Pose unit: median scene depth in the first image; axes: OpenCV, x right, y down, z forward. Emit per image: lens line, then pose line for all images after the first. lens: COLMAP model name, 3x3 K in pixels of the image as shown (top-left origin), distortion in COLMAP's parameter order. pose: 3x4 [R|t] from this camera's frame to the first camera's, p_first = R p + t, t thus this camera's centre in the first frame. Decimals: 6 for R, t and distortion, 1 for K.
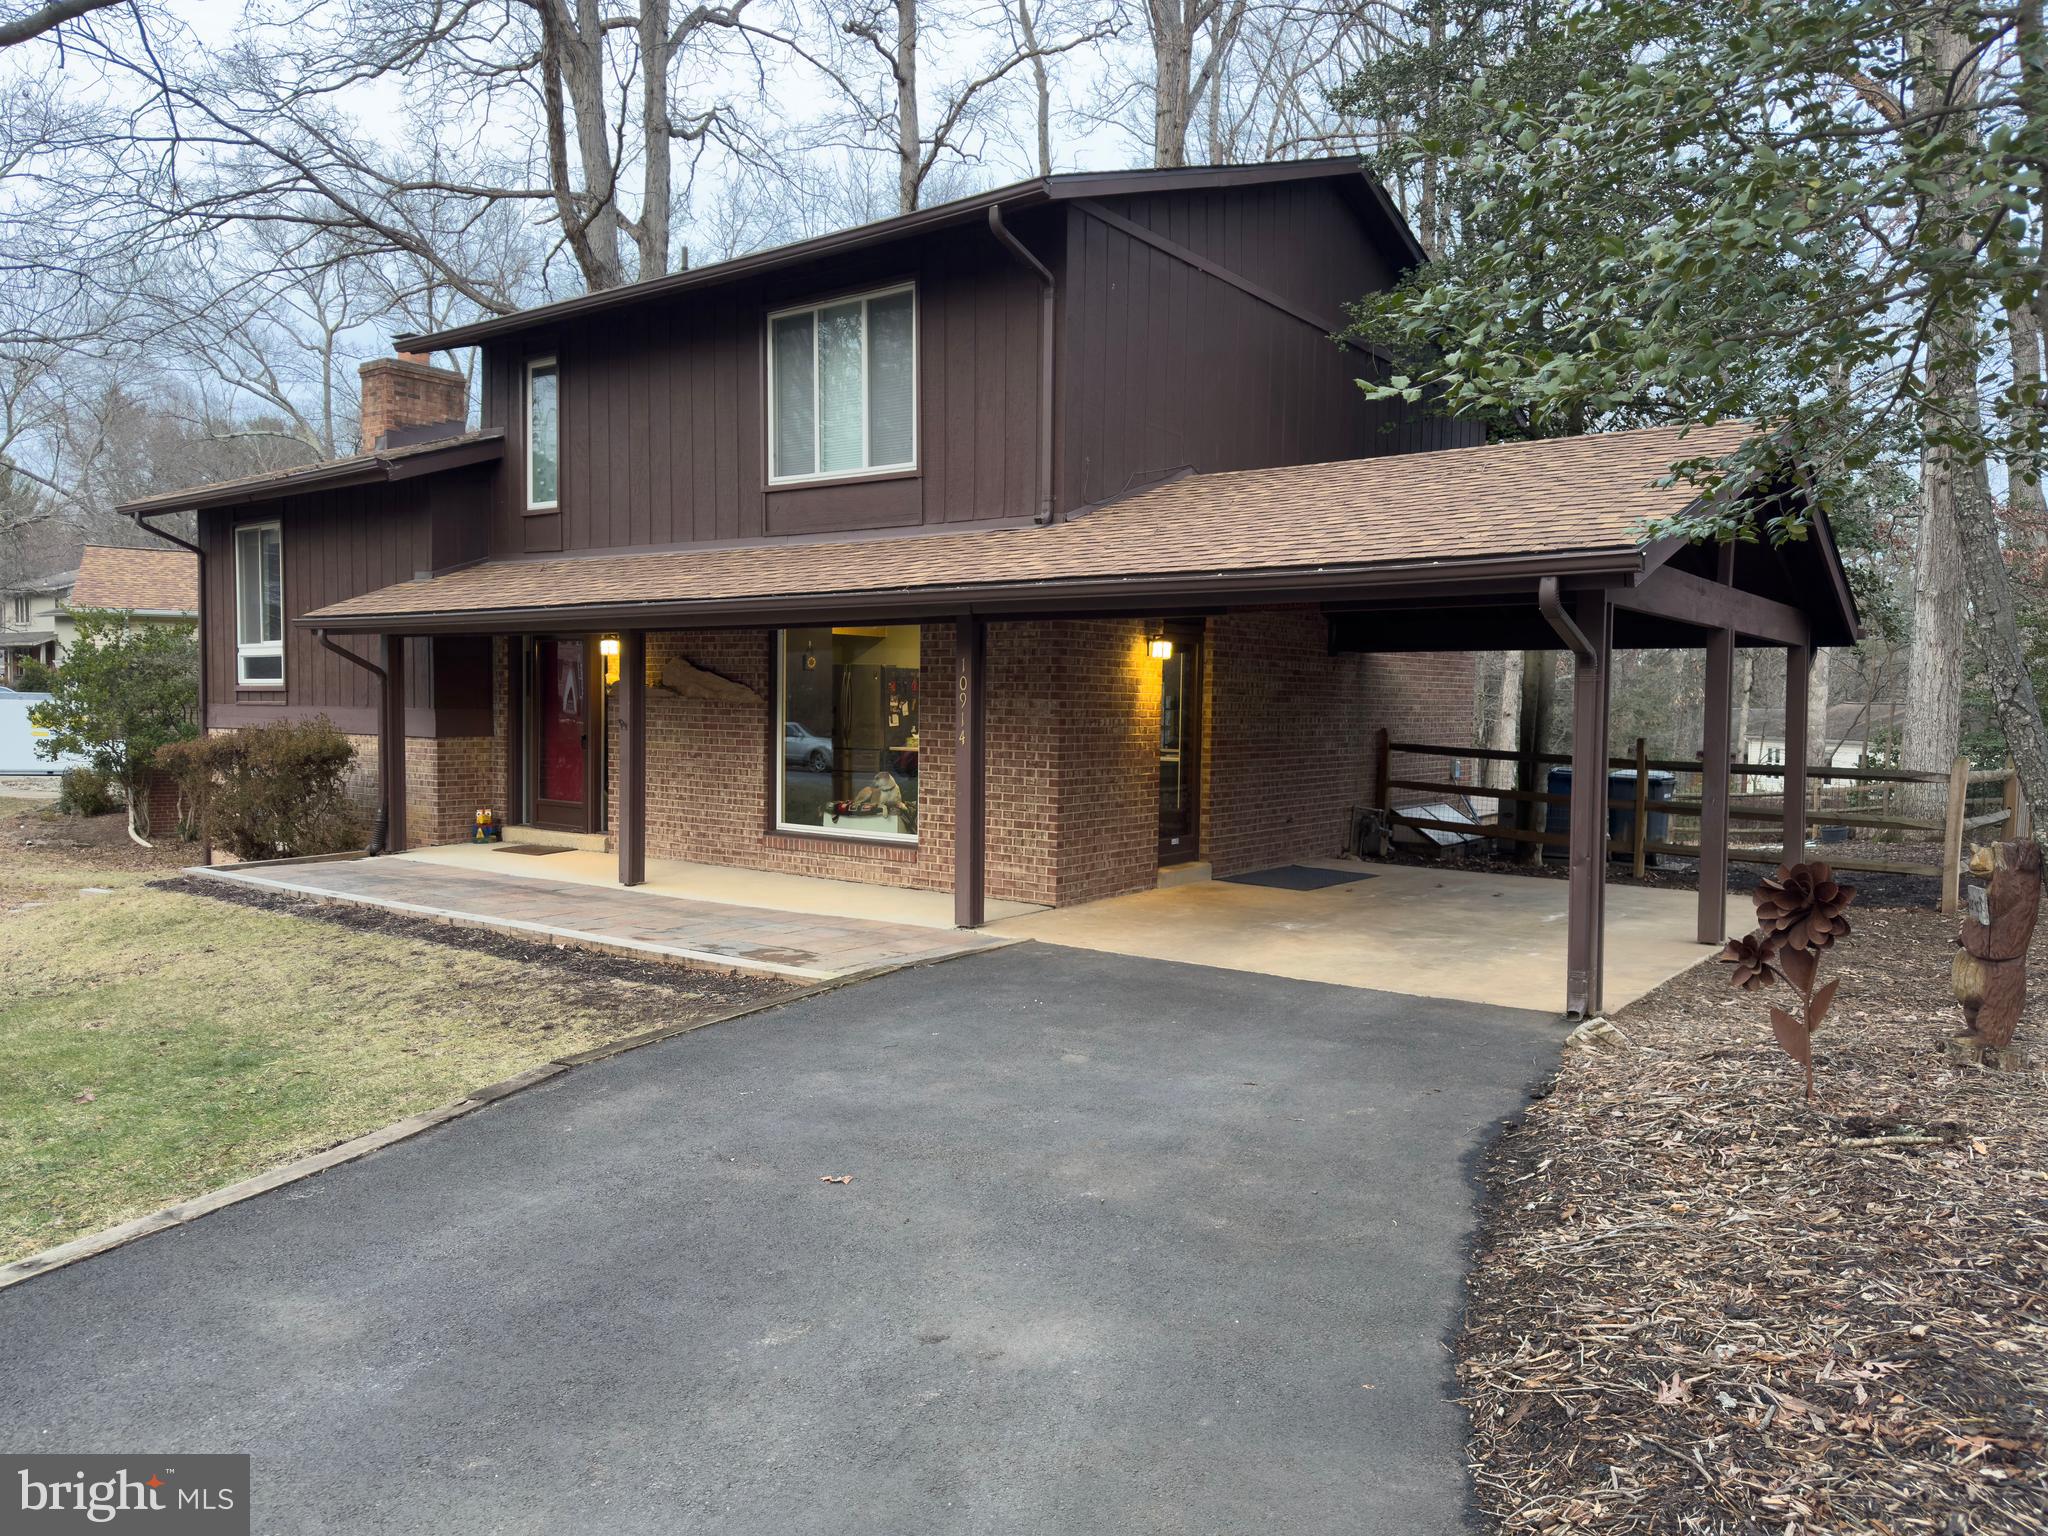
lens RADIAL K [[1424.4, 0, 1024.0], [0, 1424.4, 768.0], [0, 0, 1]] dist [0.174569, -0.286581]
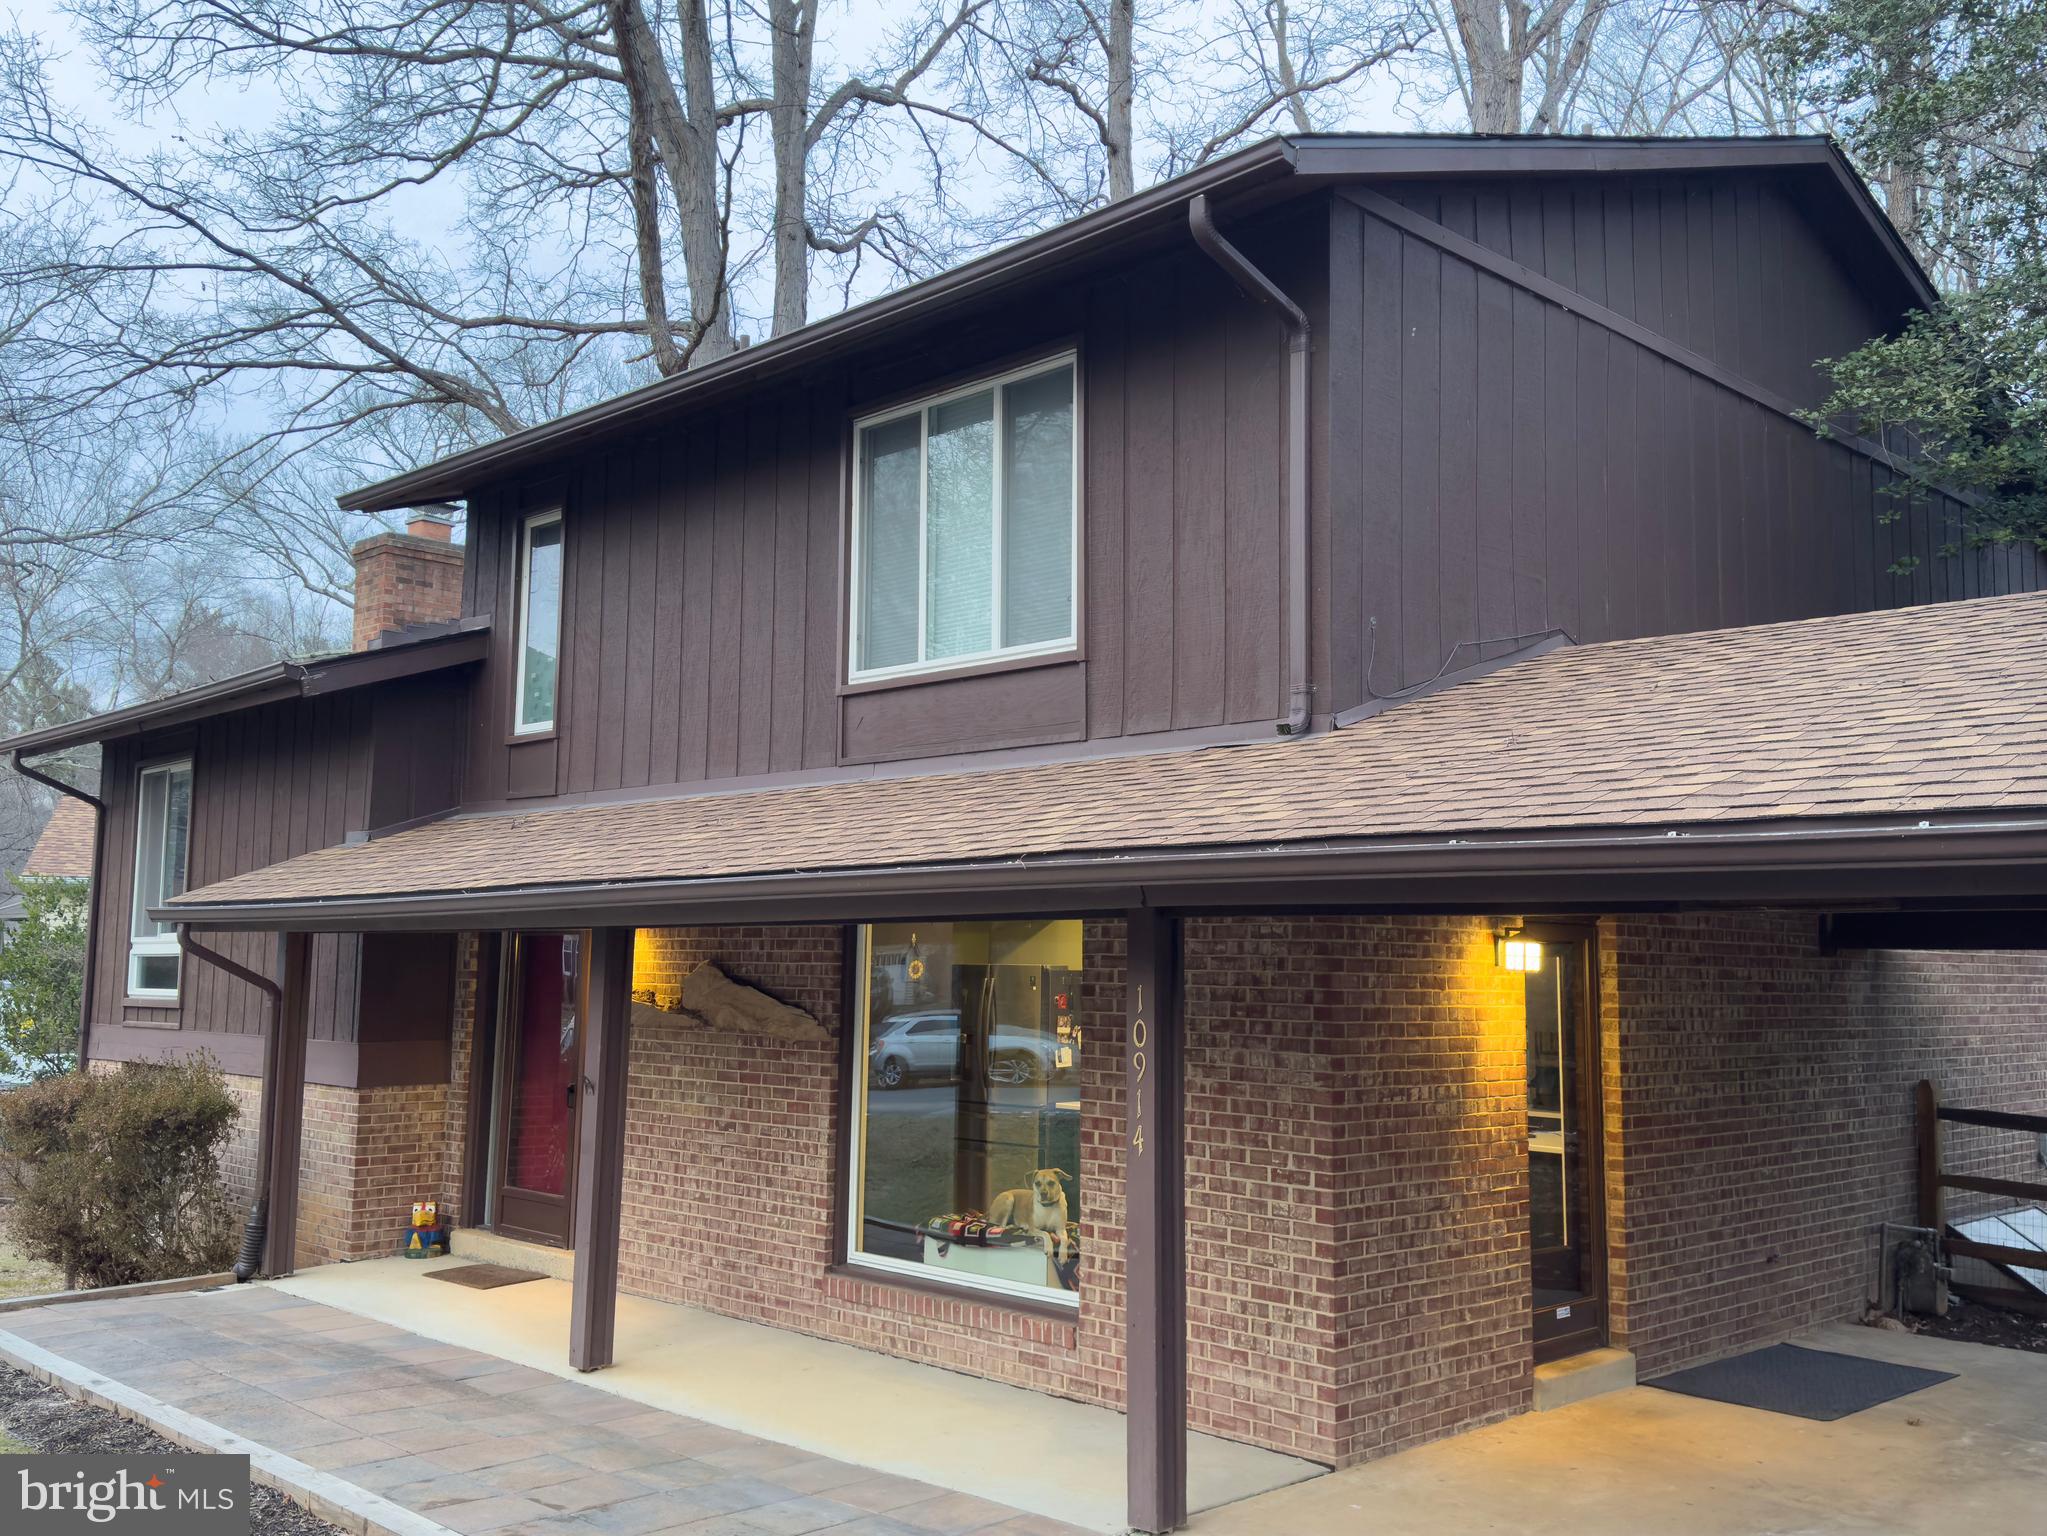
lens RADIAL K [[1860.7, 0, 1025.1], [0, 1860.7, 757.7], [0, 0, 1]] dist [0.211429, -0.459691]
pose [[0.988873, -0.017336, -0.147746, 0.014812], [-0.006481, 0.987224, -0.159209, -0.038146], [0.148619, 0.158395, 0.976127, 0.234089]]
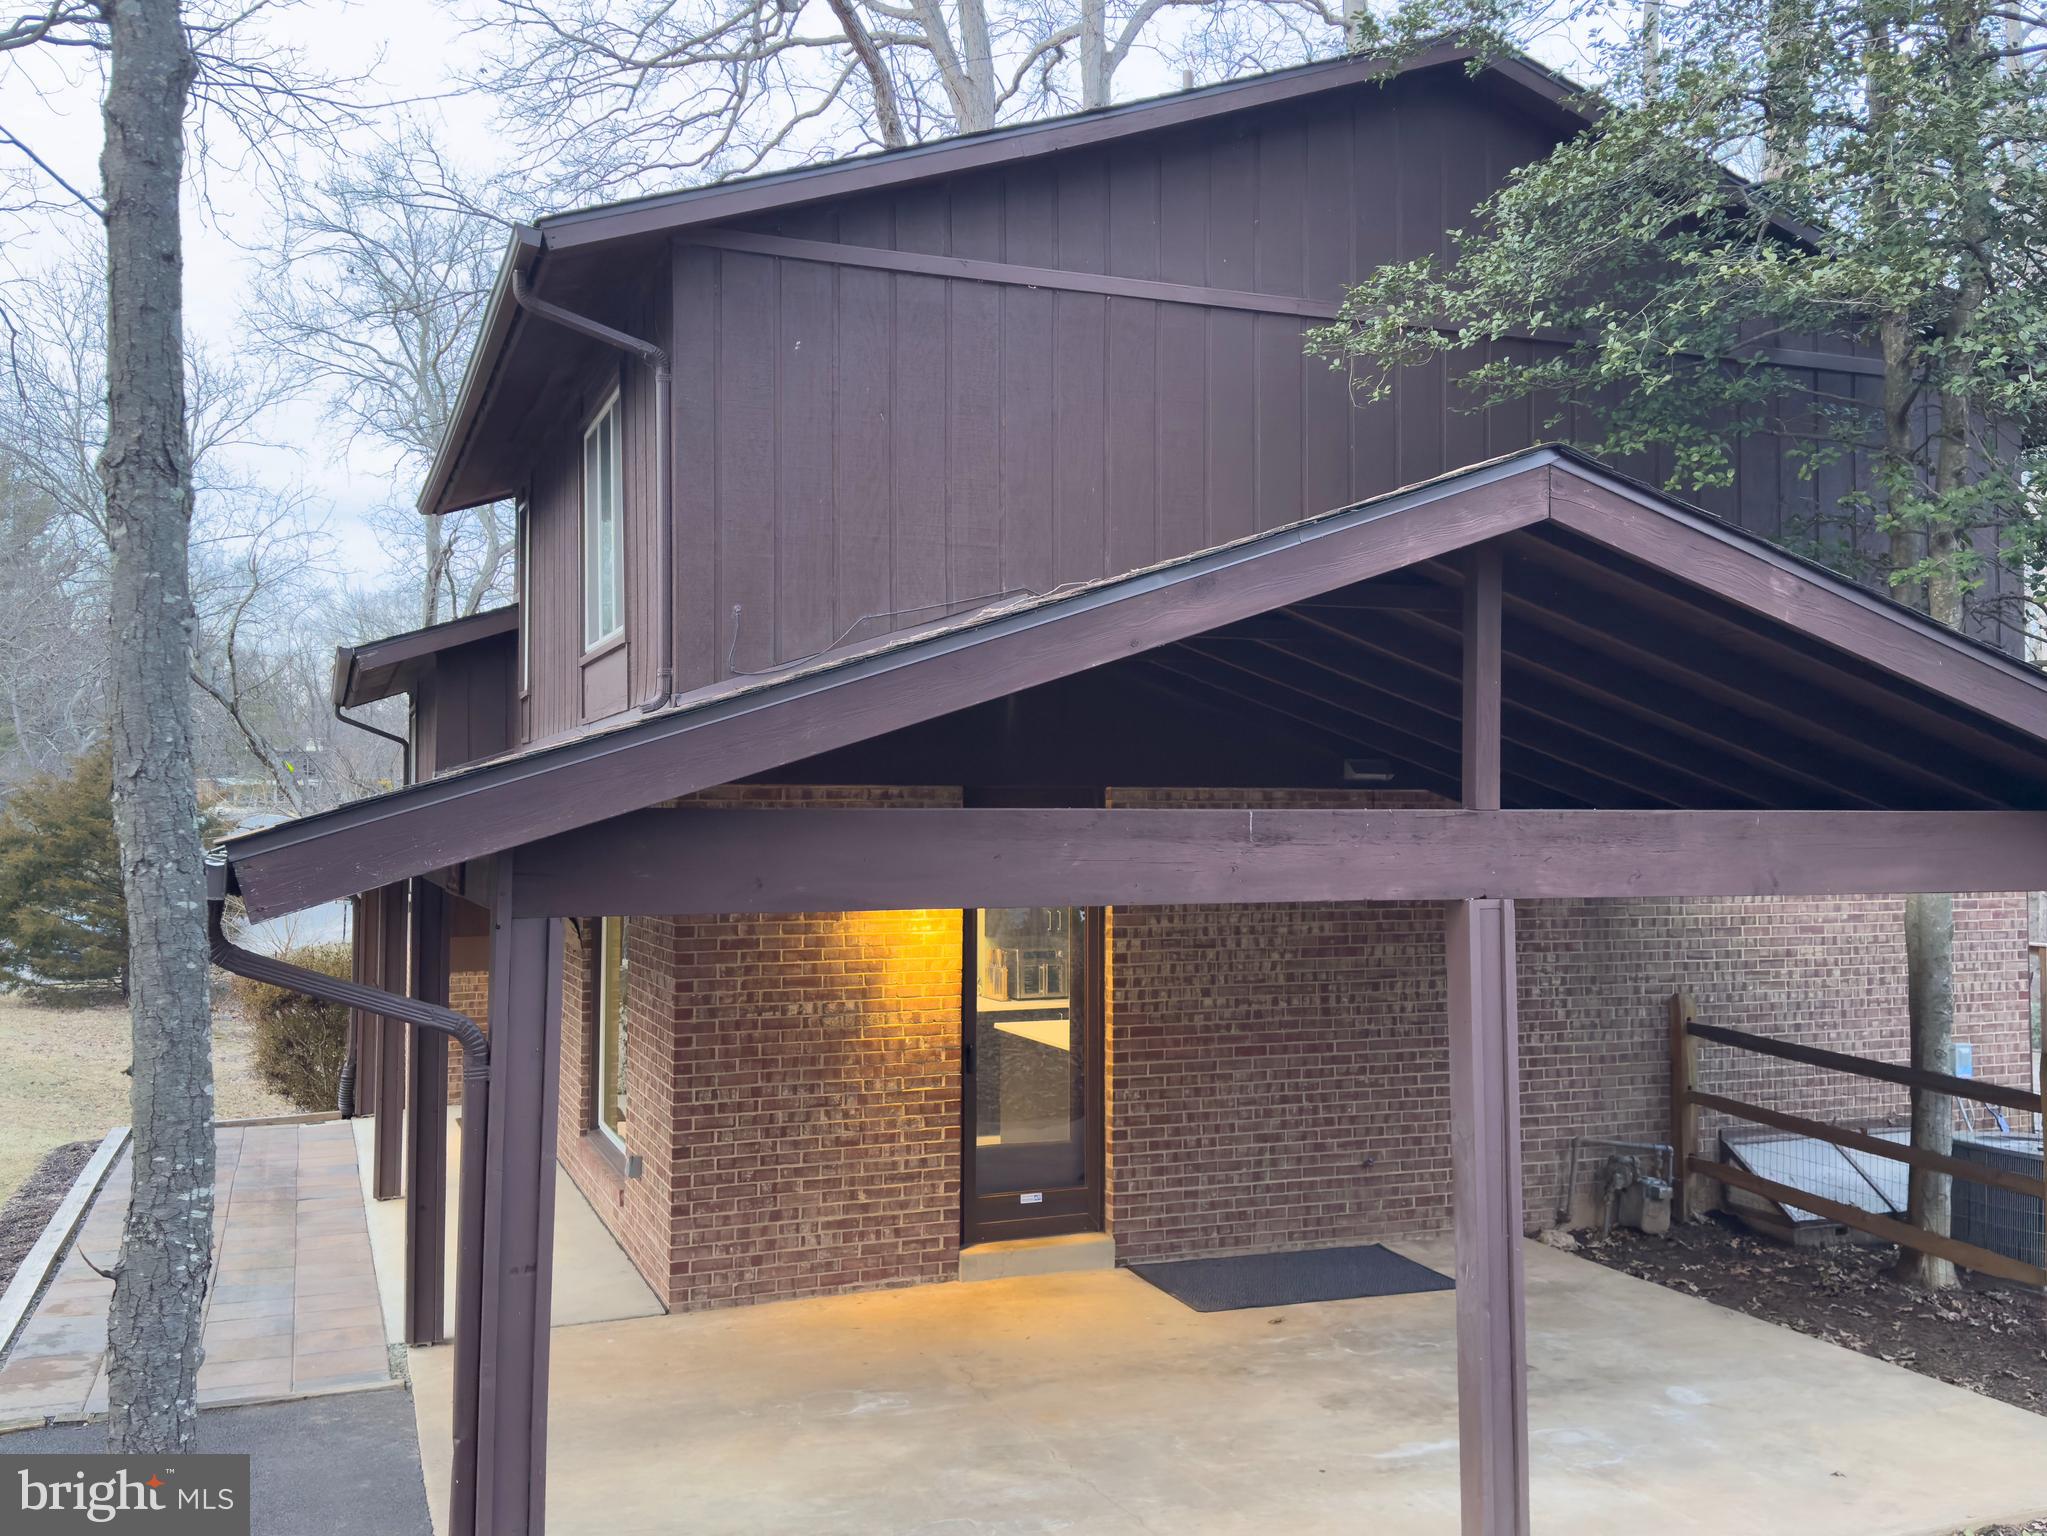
lens RADIAL K [[1860.7, 0, 1025.1], [0, 1860.7, 757.7], [0, 0, 1]] dist [0.211429, -0.459691]
pose [[0.849968, -0.033561, -0.525764, 0.514877], [-0.011014, 0.996619, -0.081422, -0.068065], [0.526719, 0.074997, 0.846725, 0.301352]]
